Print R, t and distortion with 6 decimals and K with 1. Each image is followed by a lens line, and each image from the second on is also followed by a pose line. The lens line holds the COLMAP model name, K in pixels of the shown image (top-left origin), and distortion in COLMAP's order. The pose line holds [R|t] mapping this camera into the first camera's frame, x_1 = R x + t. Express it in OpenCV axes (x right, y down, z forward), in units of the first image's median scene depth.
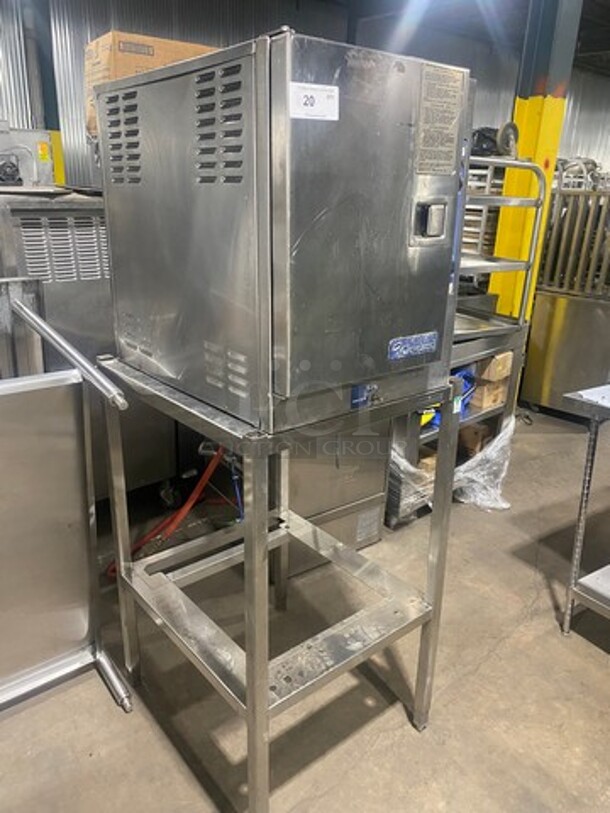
lens RADIAL K [[618.1, 0, 307.6], [0, 618.1, 406.0], [0, 0, 1]] dist [0.033190, -0.024792]
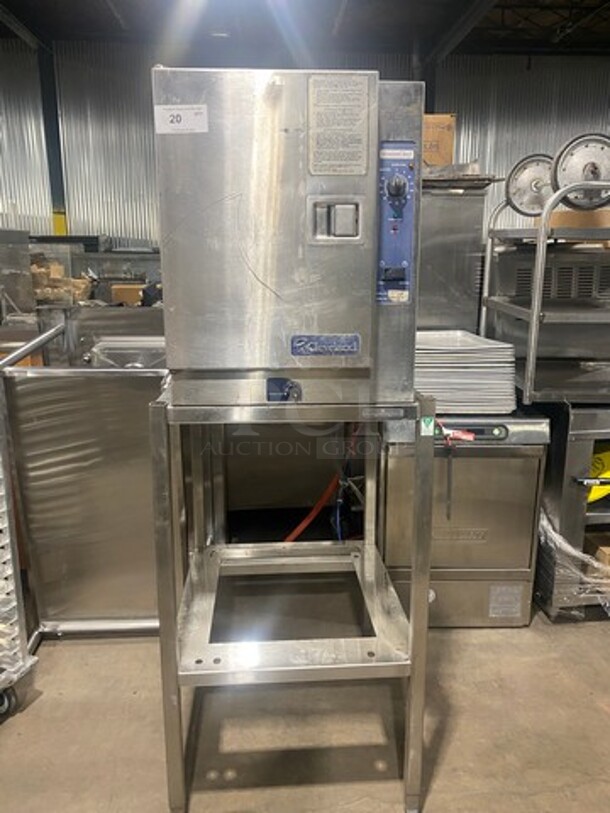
lens RADIAL K [[618.1, 0, 310.1], [0, 618.1, 410.3], [0, 0, 1]] dist [0.033190, -0.024792]
pose [[0.810702, 0.102923, -0.576342, 0.758398], [-0.176111, 0.981703, -0.072411, 0.084791], [0.558344, 0.160204, 0.813994, 0.195415]]
